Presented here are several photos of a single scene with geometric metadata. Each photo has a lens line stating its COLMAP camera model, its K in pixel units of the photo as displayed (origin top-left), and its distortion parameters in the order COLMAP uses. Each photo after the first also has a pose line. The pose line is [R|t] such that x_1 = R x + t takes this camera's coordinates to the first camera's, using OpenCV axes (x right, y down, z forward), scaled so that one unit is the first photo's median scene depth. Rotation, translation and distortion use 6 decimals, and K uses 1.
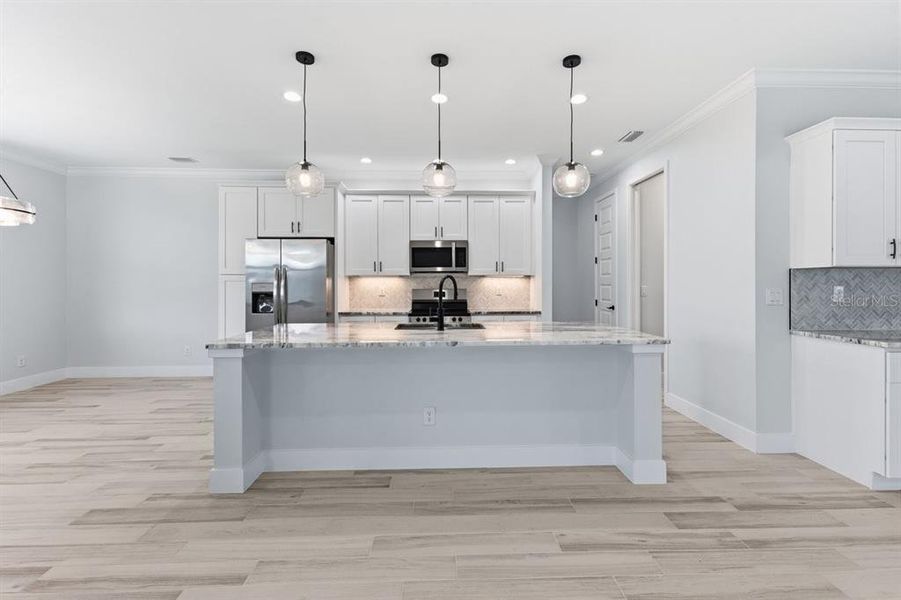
lens RADIAL K [[395.2, 0, 448.3], [0, 395.2, 284.0], [0, 0, 1]] dist [0.011939, -0.002819]
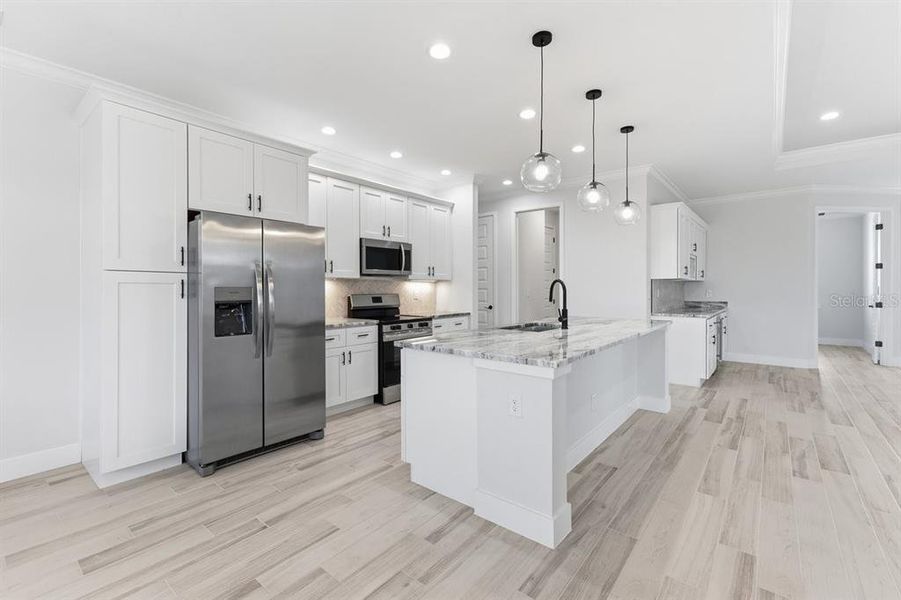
lens RADIAL K [[395.2, 0, 447.6], [0, 395.2, 290.5], [0, 0, 1]] dist [0.011939, -0.002819]
pose [[0.655864, -0.004695, 0.754865, -1.089270], [0.002597, 0.999989, 0.003964, 0.002921], [-0.754875, -0.000640, 0.655869, 0.520905]]
